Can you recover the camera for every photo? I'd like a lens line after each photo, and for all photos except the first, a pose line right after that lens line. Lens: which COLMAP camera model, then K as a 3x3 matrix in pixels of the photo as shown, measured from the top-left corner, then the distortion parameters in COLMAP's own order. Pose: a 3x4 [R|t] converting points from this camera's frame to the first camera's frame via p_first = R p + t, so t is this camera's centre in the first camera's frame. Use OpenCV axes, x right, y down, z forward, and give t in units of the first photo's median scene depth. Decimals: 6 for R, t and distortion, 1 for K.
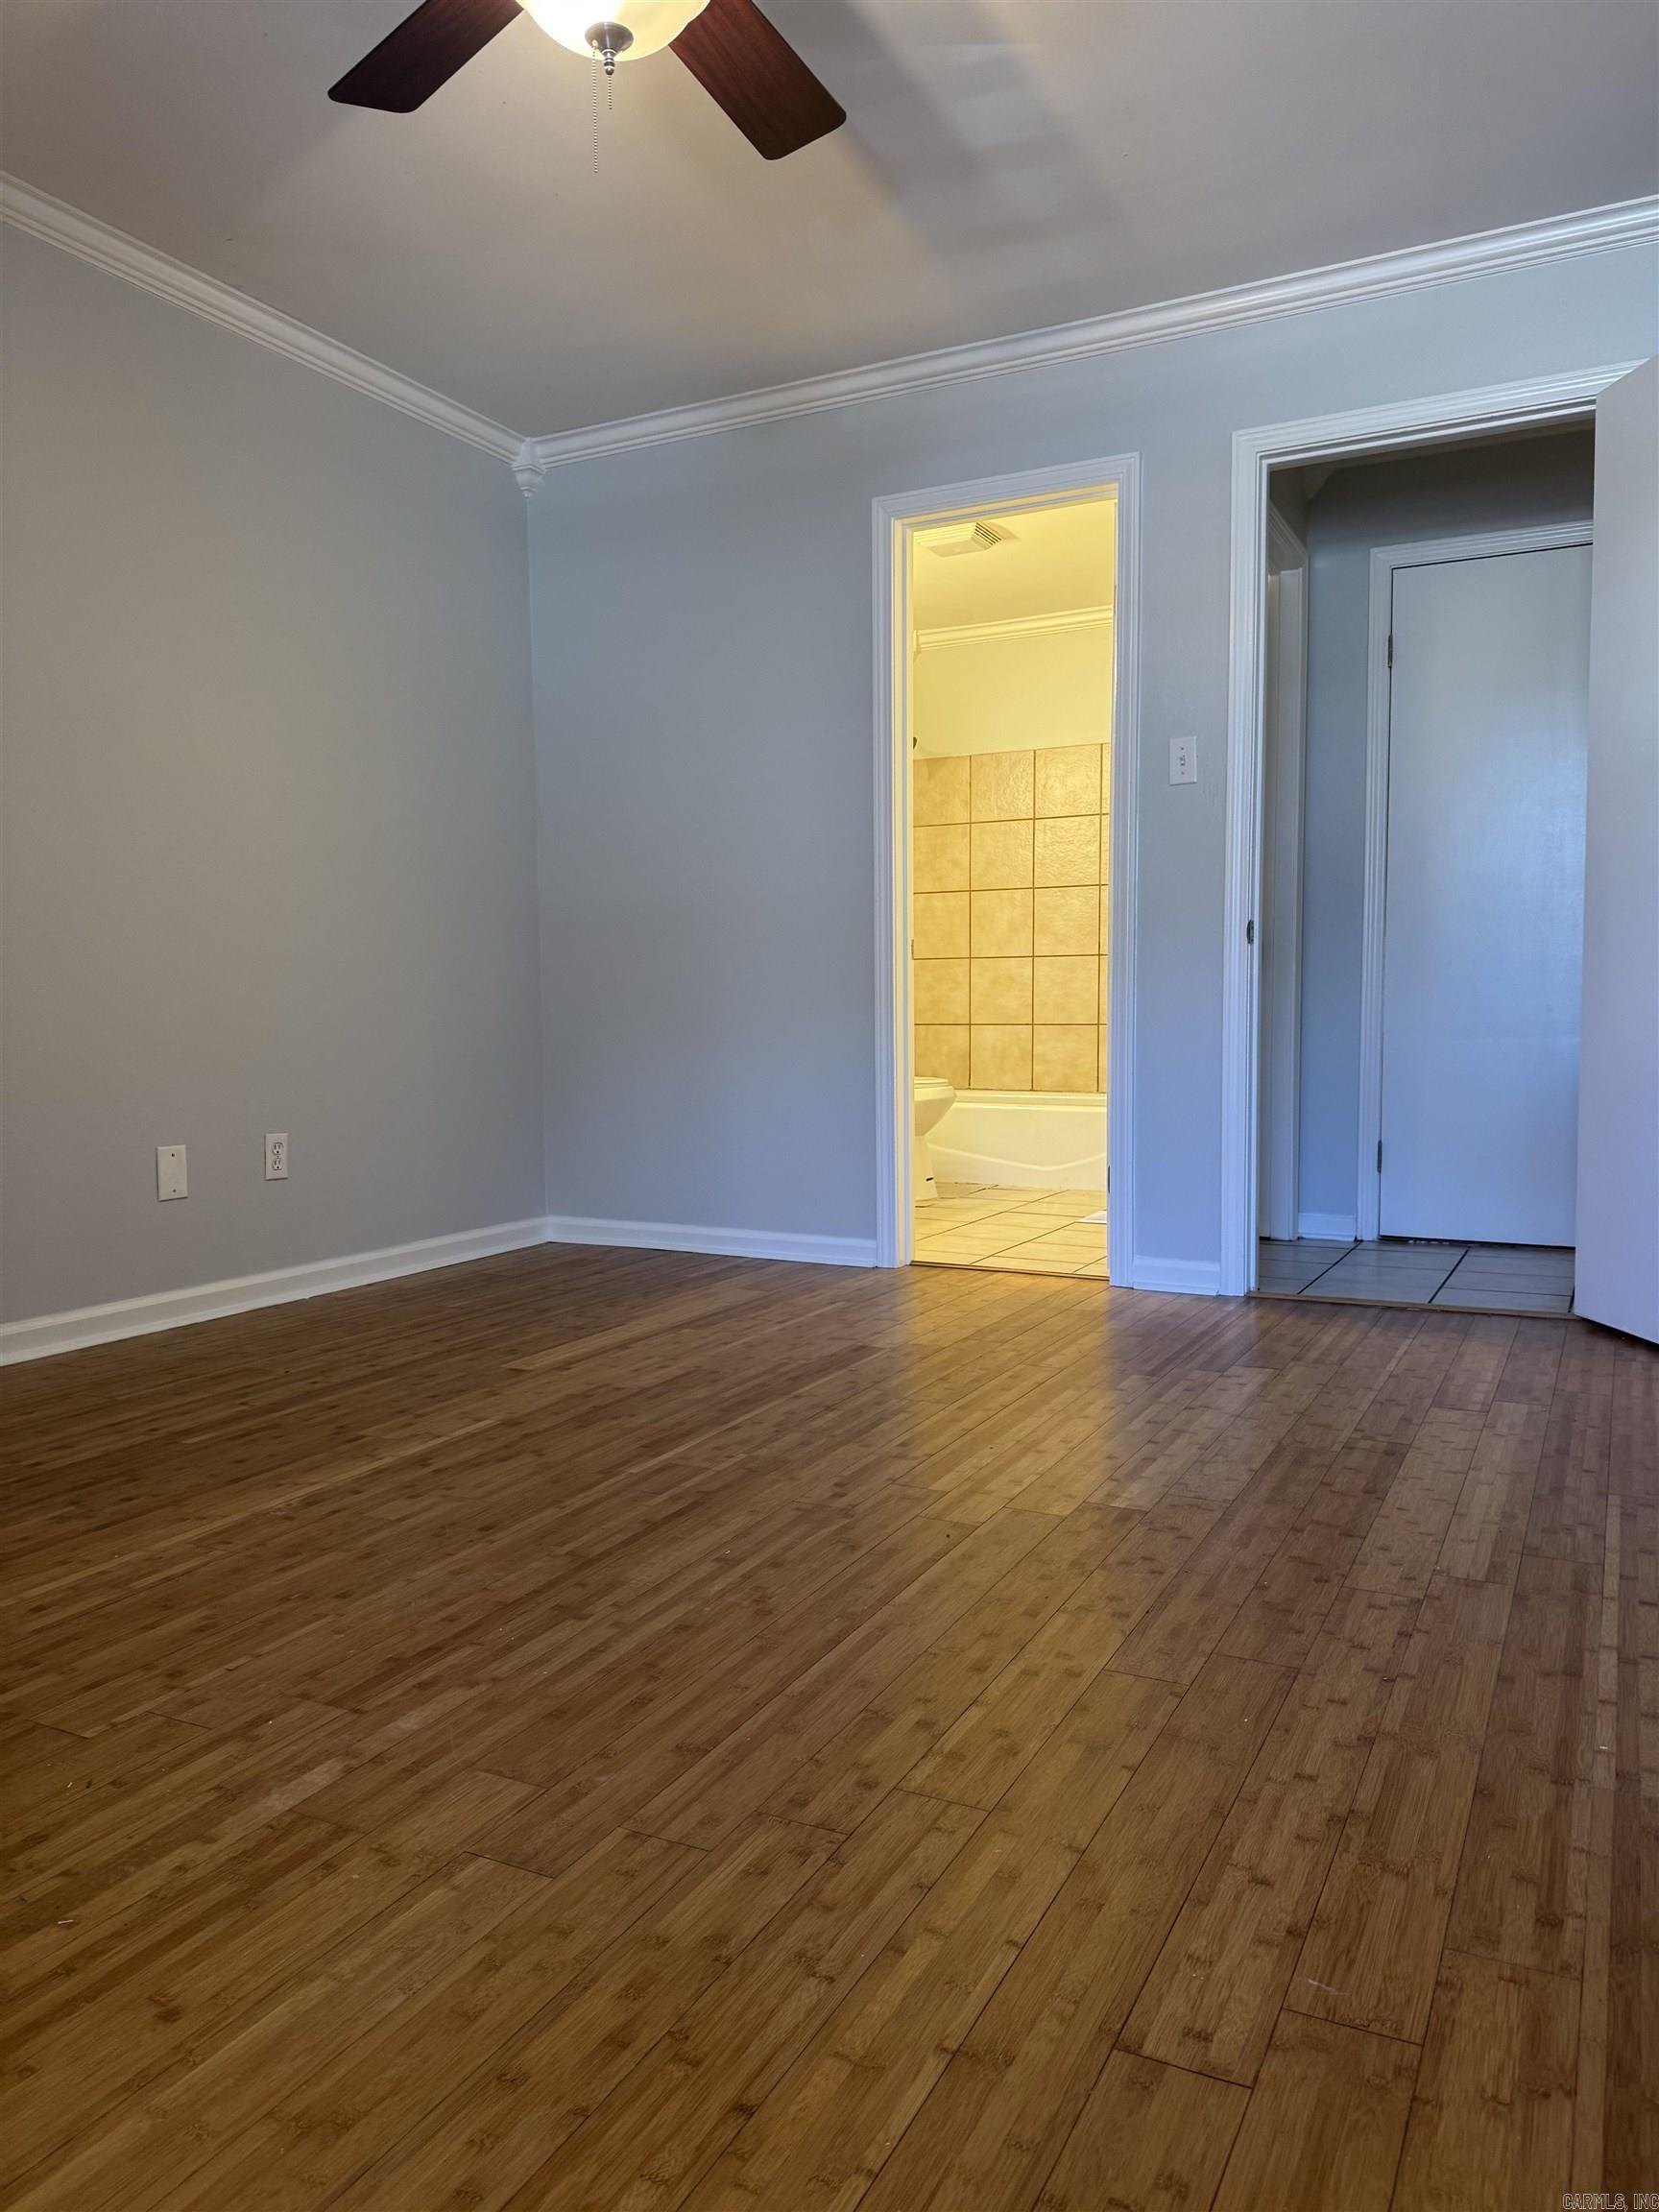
lens RADIAL K [[1538.0, 0, 838.4], [0, 1538.0, 1102.4], [0, 0, 1]] dist [0.158166, -0.288096]
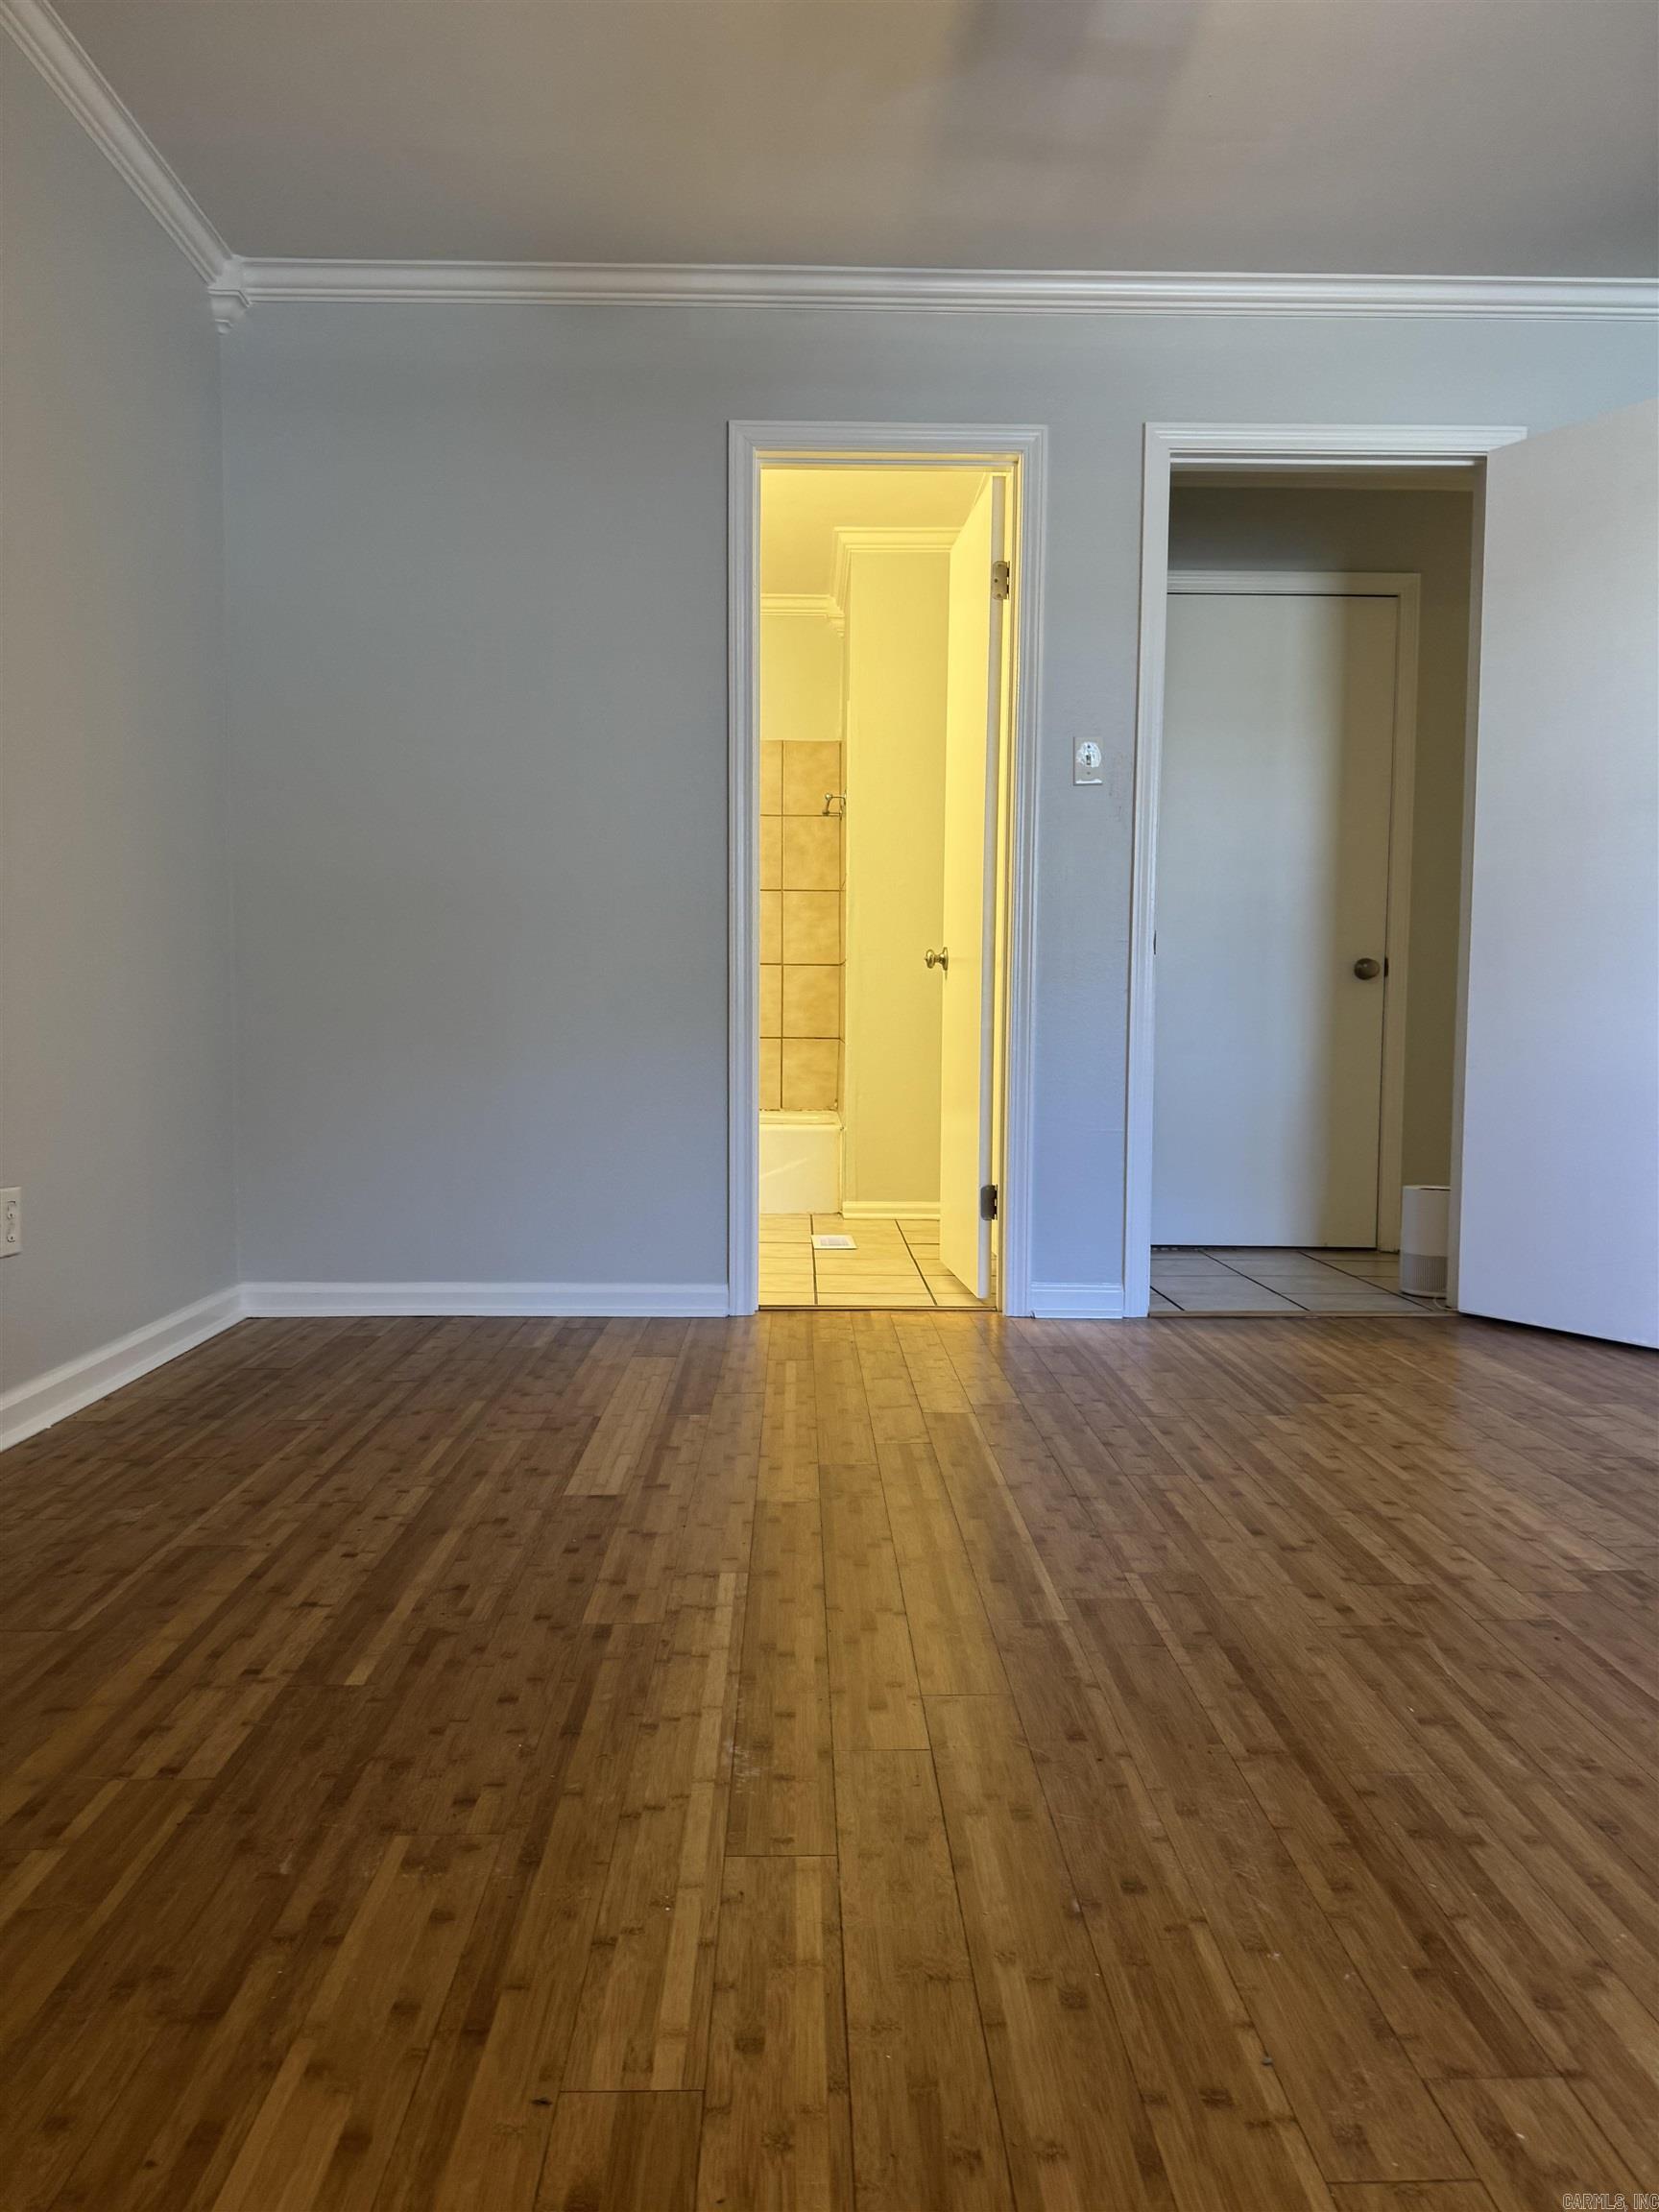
lens RADIAL K [[1544.3, 0, 818.8], [0, 1544.3, 1116.3], [0, 0, 1]] dist [0.080255, -0.105482]
pose [[0.879662, -0.017197, 0.475289, -0.517381], [0.016611, 0.999847, 0.005434, -0.013063], [-0.475310, 0.003115, 0.879813, 0.331826]]
